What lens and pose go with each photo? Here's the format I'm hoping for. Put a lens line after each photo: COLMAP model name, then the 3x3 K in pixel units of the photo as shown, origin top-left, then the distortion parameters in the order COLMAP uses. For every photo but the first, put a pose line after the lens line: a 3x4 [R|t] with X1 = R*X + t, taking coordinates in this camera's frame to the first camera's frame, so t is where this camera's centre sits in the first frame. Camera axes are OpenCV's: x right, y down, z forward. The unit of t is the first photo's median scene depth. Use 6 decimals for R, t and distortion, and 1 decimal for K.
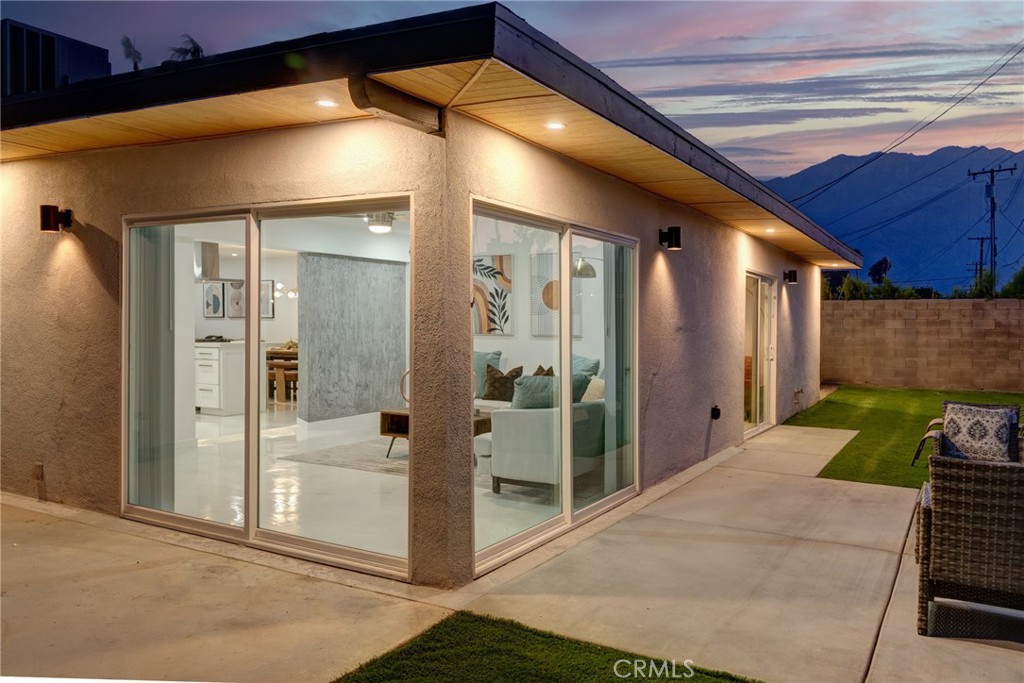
lens RADIAL K [[797.0, 0, 510.7], [0, 797.0, 338.1], [0, 0, 1]] dist [-0.009430, -0.005720]
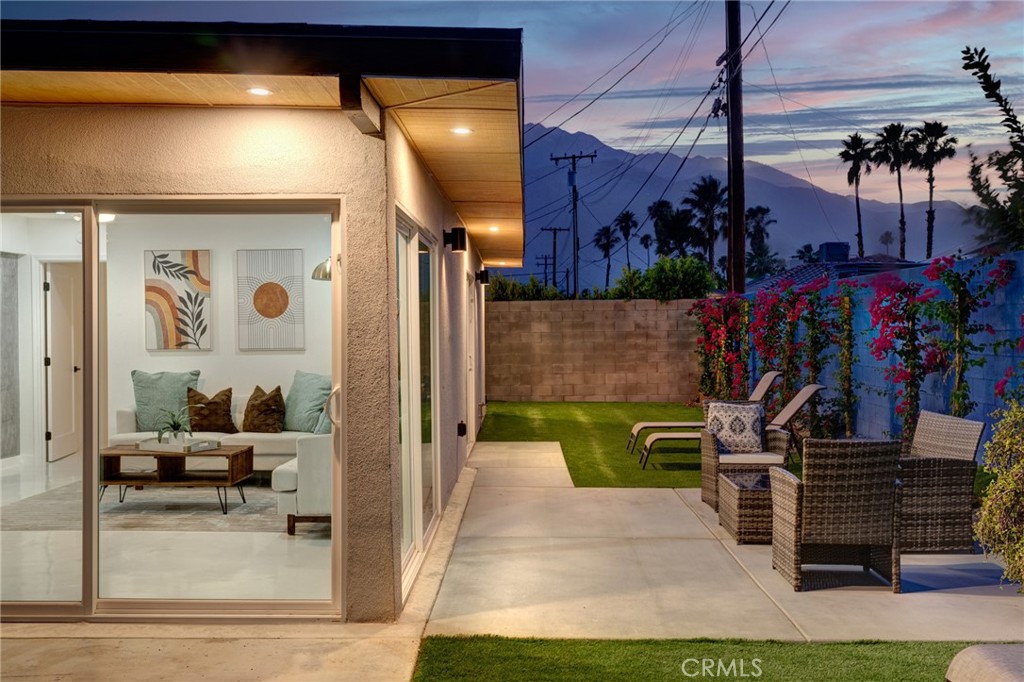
lens RADIAL K [[1047.5, 0, 512.4], [0, 1047.5, 340.0], [0, 0, 1]] dist [-0.007865, 0.000000]
pose [[0.872794, -0.022430, 0.487574, -0.247309], [0.026374, 0.999651, -0.001224, -0.004501], [-0.487376, 0.013927, 0.873081, -0.066403]]
